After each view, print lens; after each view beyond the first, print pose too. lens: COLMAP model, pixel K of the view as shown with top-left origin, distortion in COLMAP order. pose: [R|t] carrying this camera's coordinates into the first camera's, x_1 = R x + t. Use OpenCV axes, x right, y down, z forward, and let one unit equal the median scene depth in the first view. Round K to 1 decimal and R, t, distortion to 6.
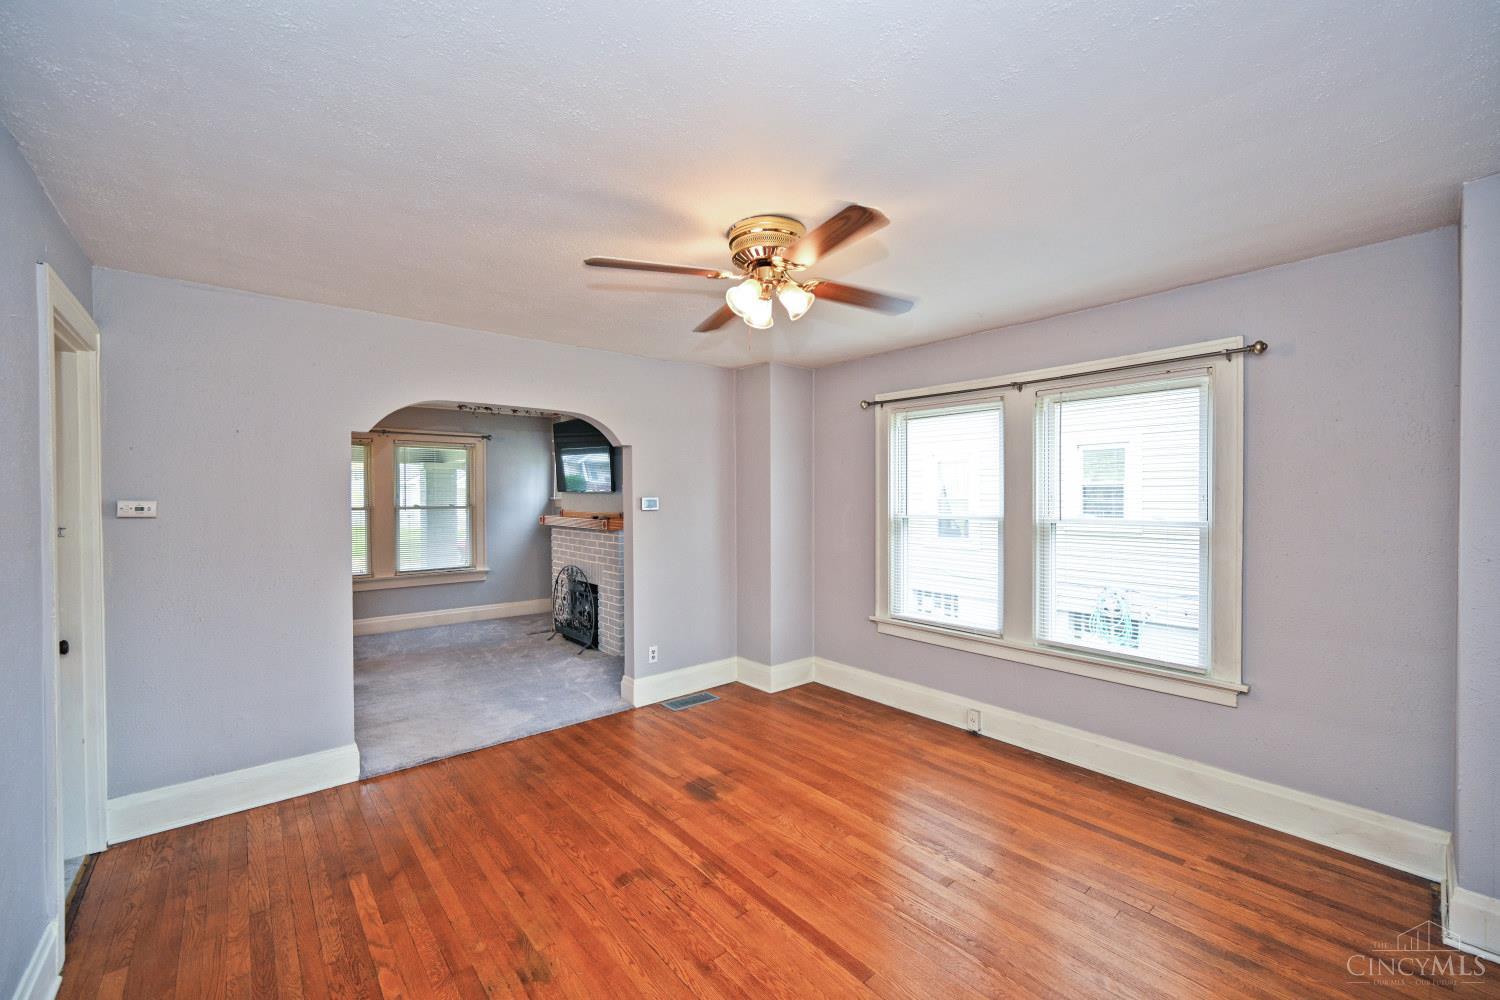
lens RADIAL K [[597.2, 0, 755.6], [0, 597.2, 501.4], [0, 0, 1]] dist [0.000408, -0.000296]
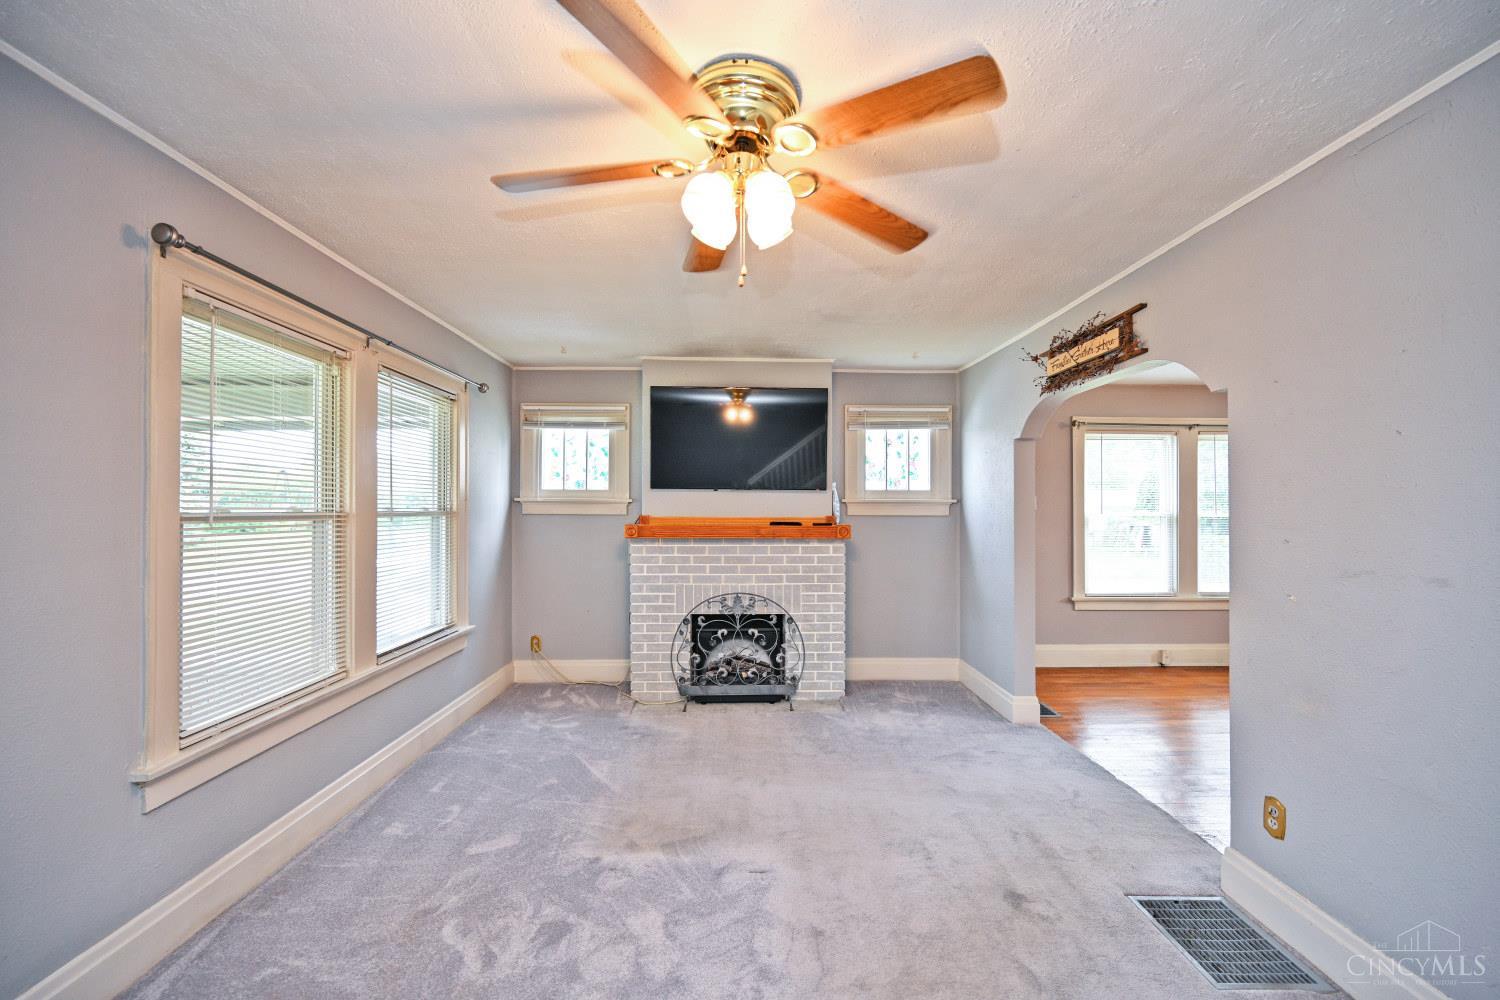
lens RADIAL K [[597.2, 0, 747.9], [0, 597.2, 505.7], [0, 0, 1]] dist [0.000408, -0.000296]
pose [[0.636163, 0.008174, 0.771512, -1.600272], [0.005275, 0.999874, -0.014944, 0.027304], [-0.771537, 0.013577, 0.636040, 1.004961]]
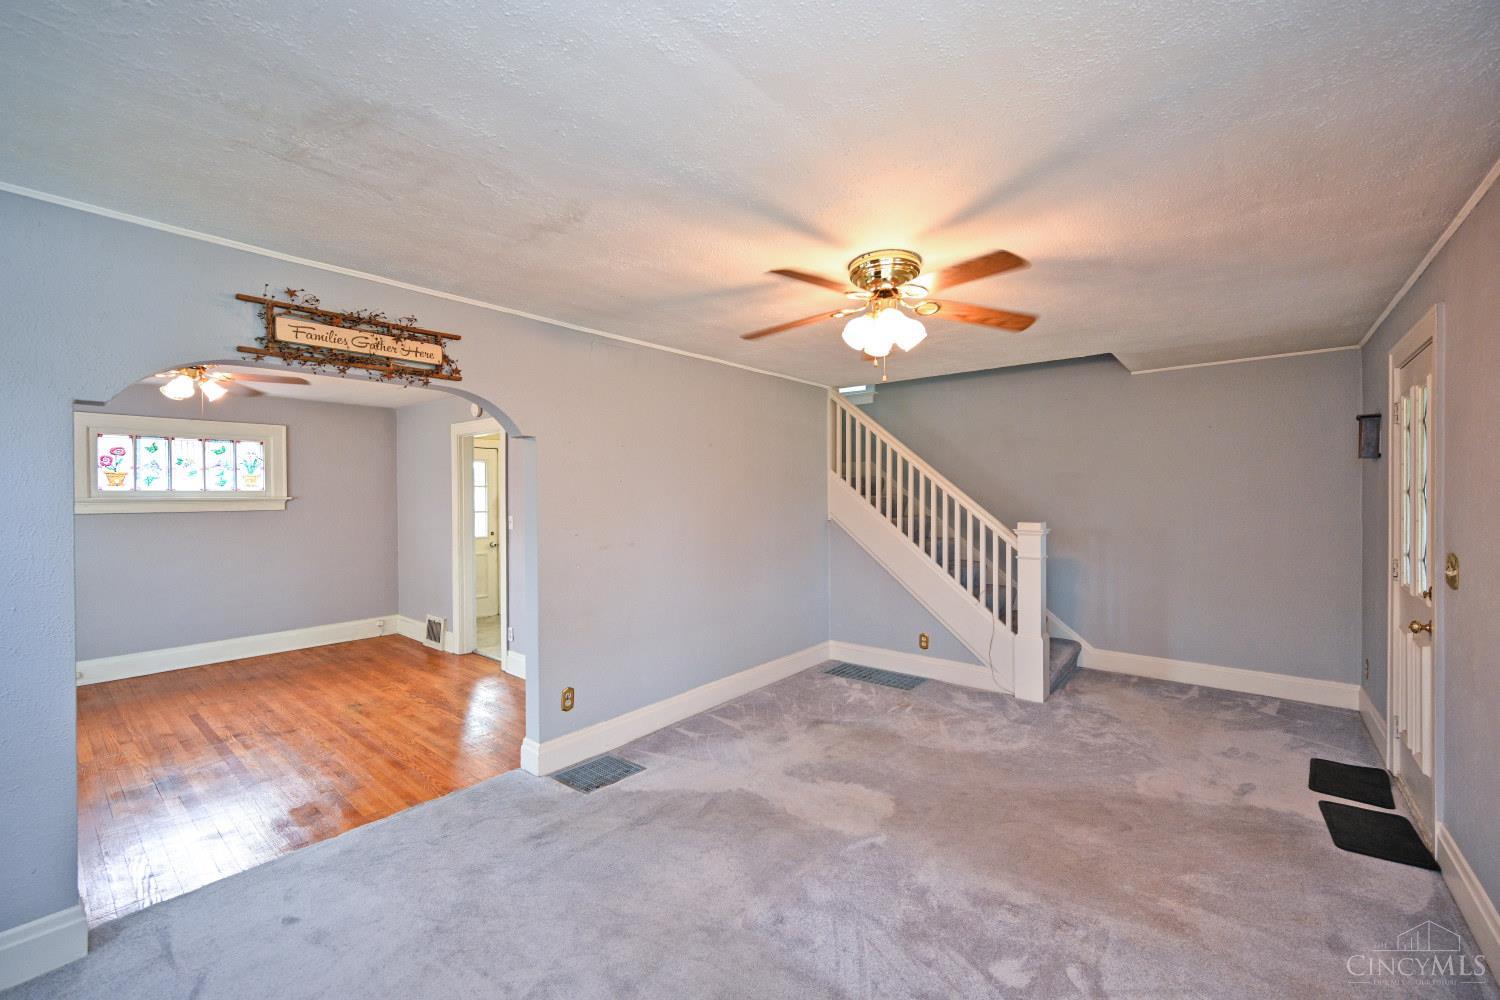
lens RADIAL K [[597.2, 0, 740.8], [0, 597.2, 504.0], [0, 0, 1]] dist [0.000408, -0.000296]
pose [[-0.988142, 0.011129, -0.153139, -0.899018], [0.008028, 0.999750, 0.020850, -0.019751], [0.153333, 0.019373, -0.987985, 2.087111]]
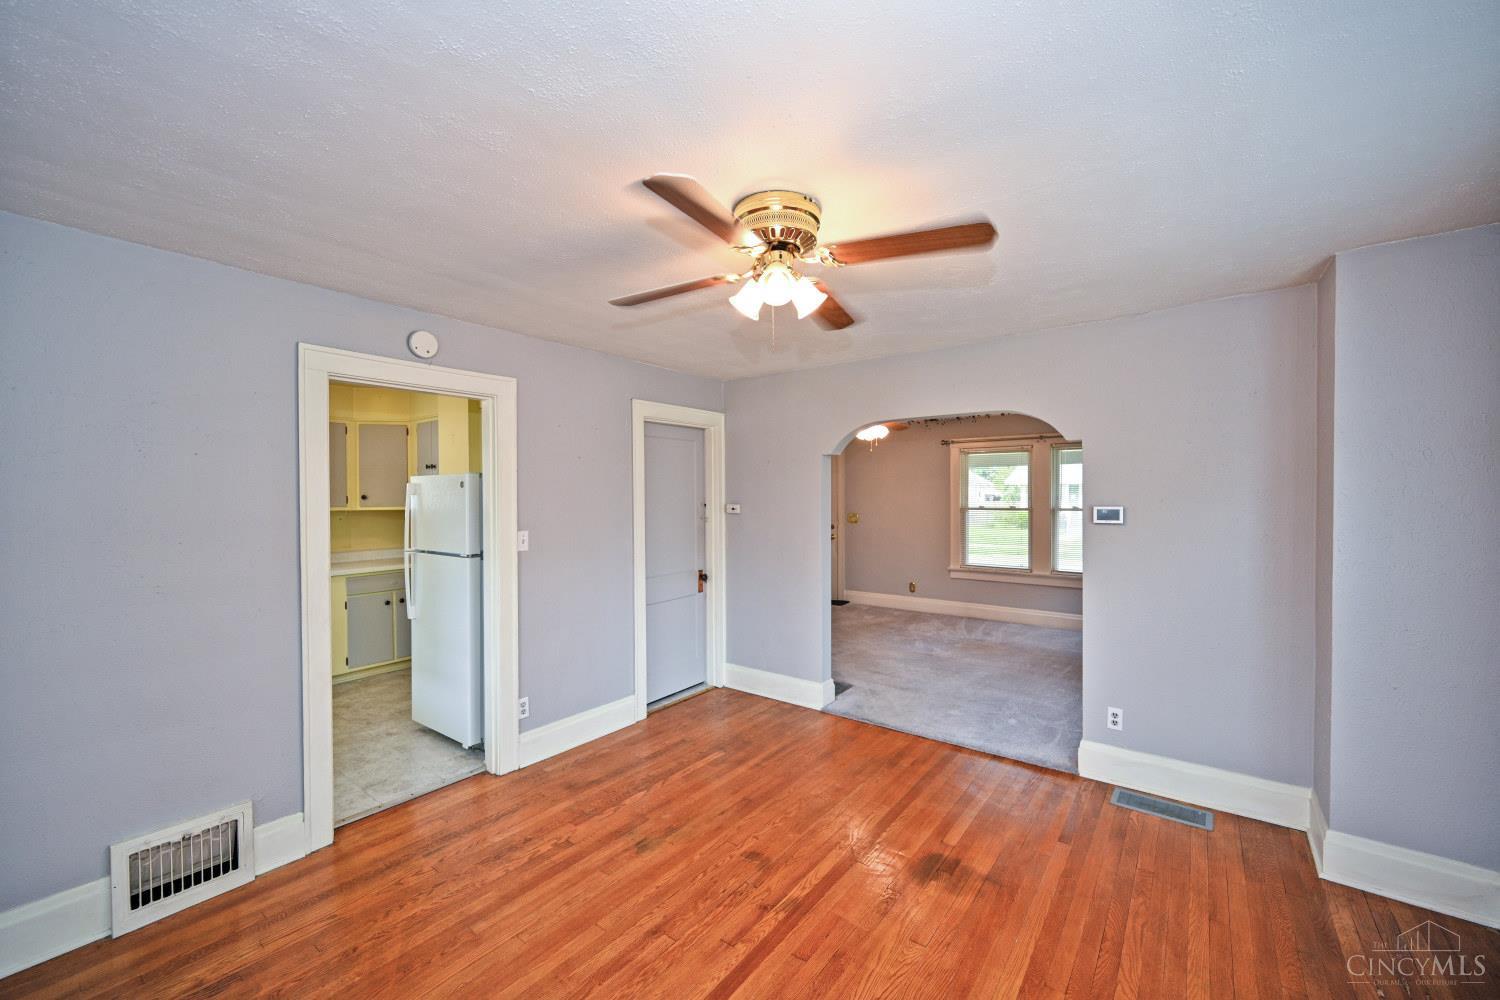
lens RADIAL K [[597.2, 0, 759.3], [0, 597.2, 496.1], [0, 0, 1]] dist [0.000408, -0.000296]
pose [[0.211580, 0.005178, -0.977347, 0.634368], [-0.004819, 0.999979, 0.004254, -0.028490], [0.977349, 0.003809, 0.211601, 0.570276]]
